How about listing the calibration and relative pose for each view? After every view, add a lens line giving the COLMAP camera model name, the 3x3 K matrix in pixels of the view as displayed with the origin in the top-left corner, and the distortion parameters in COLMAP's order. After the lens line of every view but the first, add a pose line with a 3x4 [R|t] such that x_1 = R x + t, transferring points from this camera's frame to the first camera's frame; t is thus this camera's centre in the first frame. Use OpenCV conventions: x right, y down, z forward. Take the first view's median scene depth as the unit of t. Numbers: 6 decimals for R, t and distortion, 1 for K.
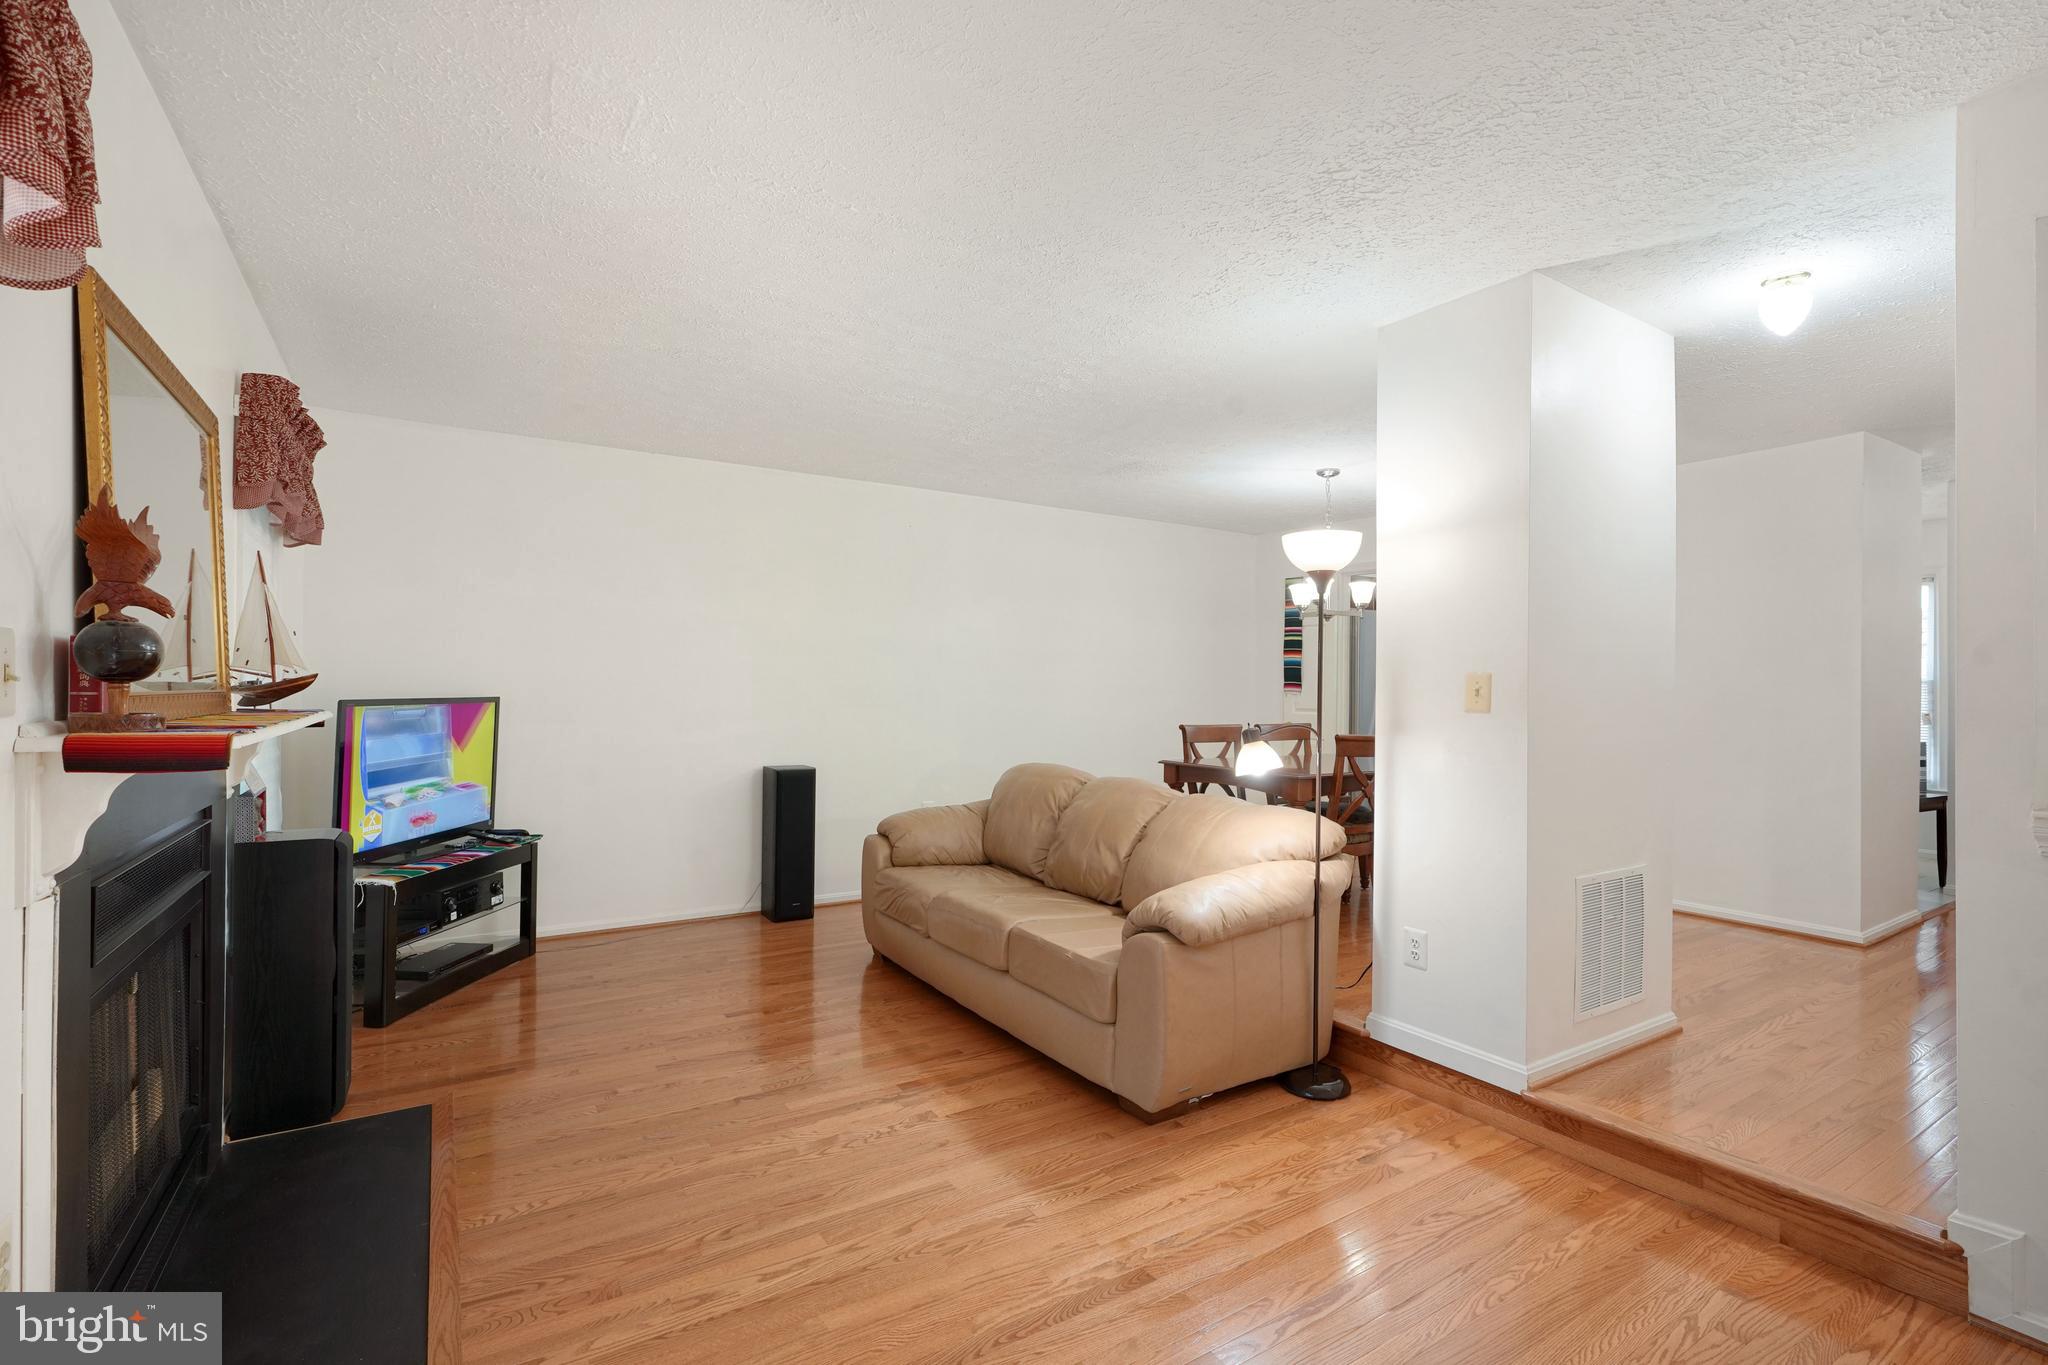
lens RADIAL K [[938.8, 0, 1019.9], [0, 938.8, 678.8], [0, 0, 1]] dist [0.001664, 0.000721]
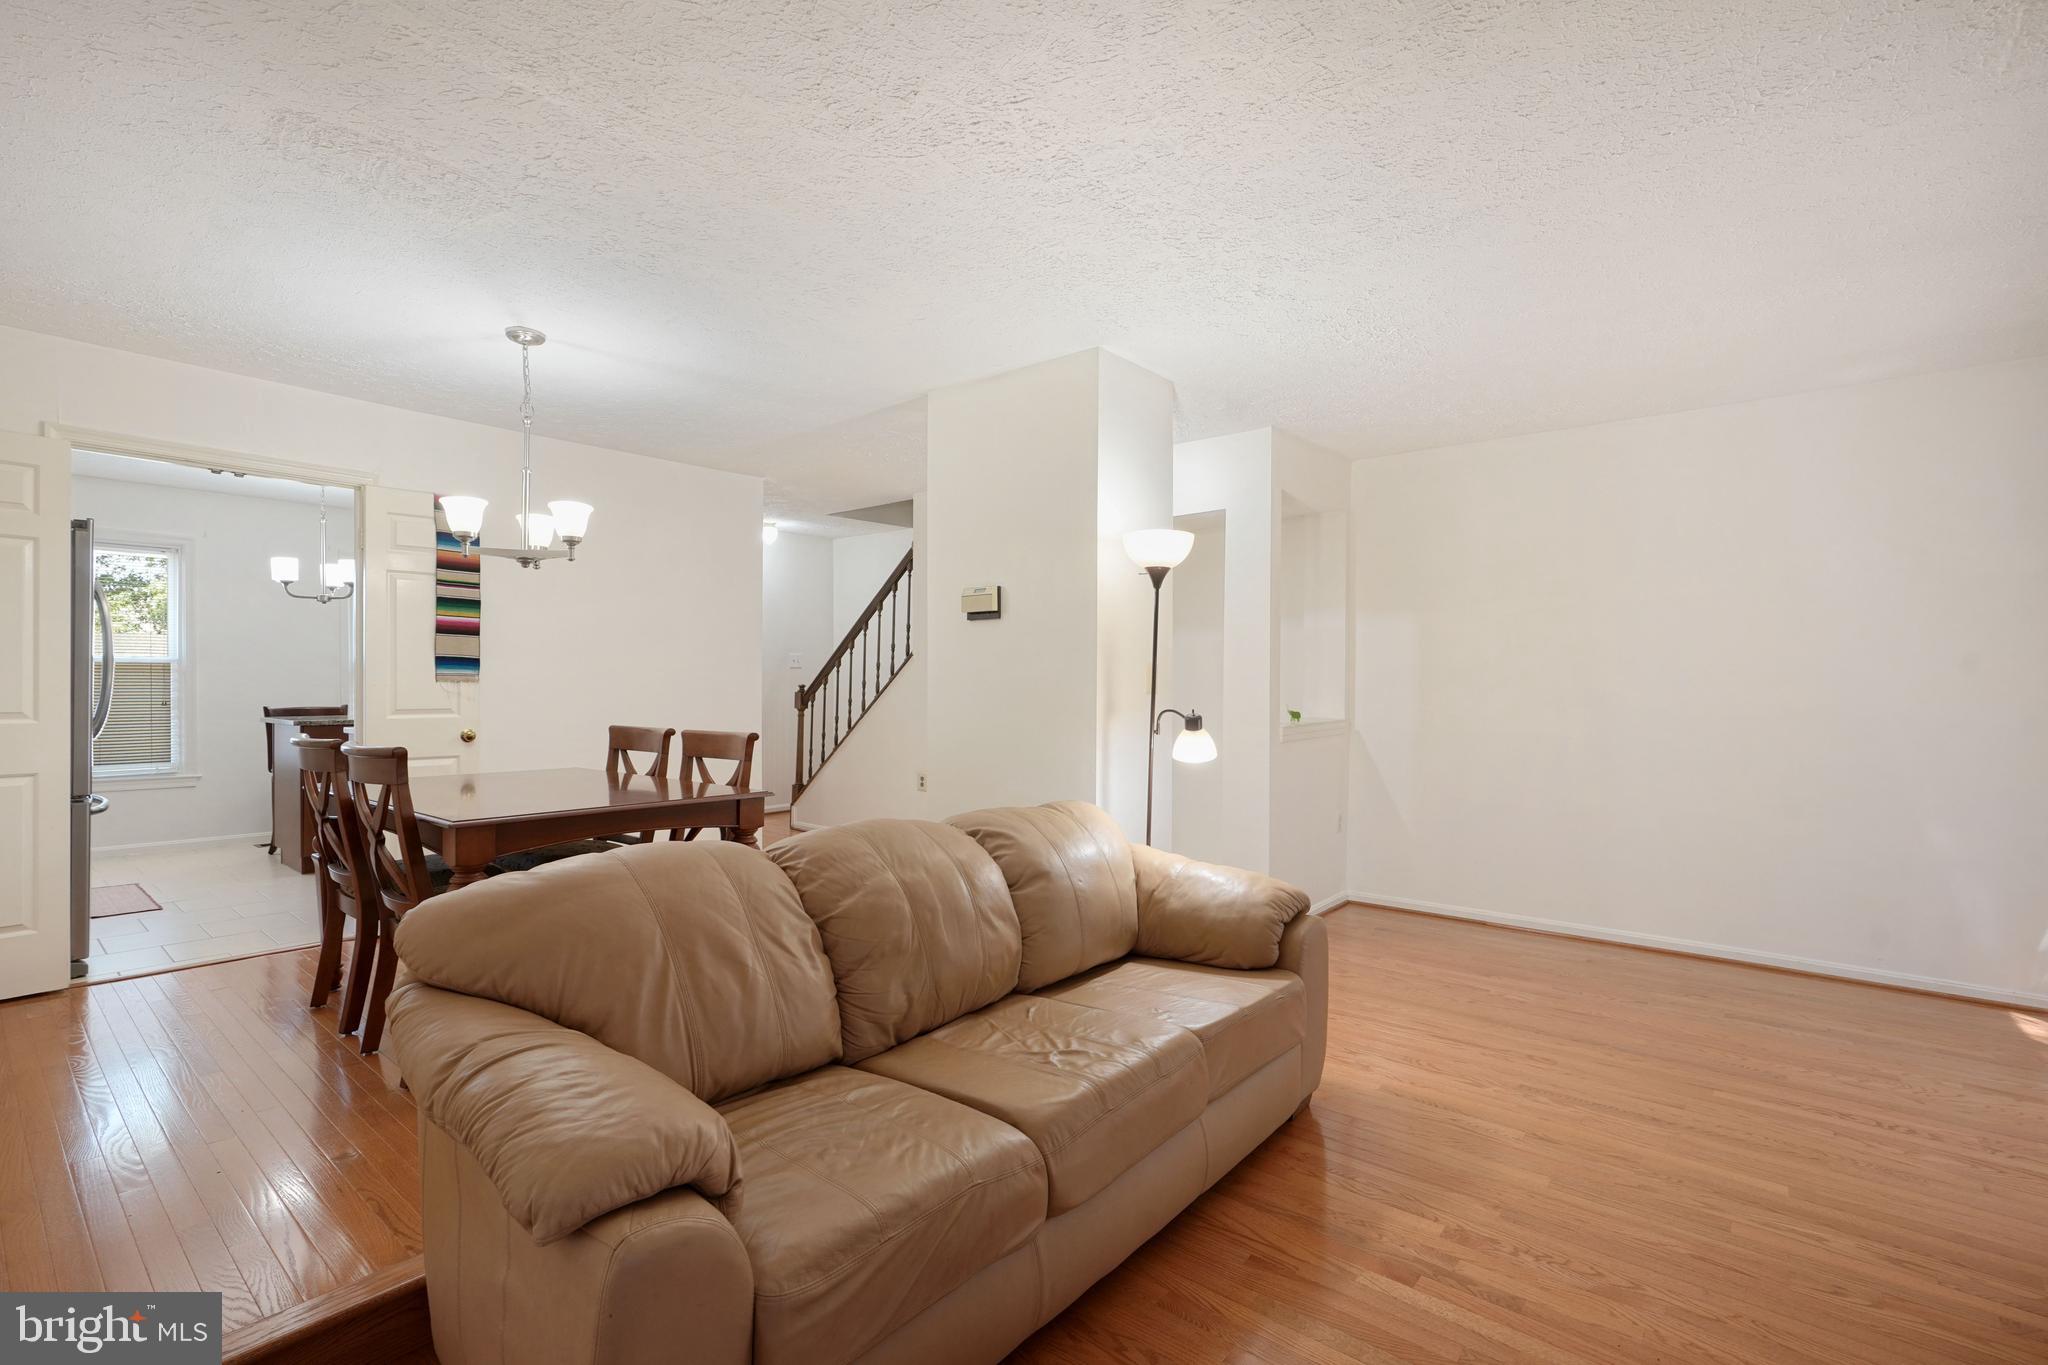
lens RADIAL K [[938.8, 0, 1020.0], [0, 938.8, 677.9], [0, 0, 1]] dist [0.001664, 0.000721]
pose [[-0.308983, -0.022345, 0.950805, -0.687741], [-0.015817, 0.999706, 0.018354, -0.000191], [-0.950936, -0.009368, -0.309245, 1.527259]]
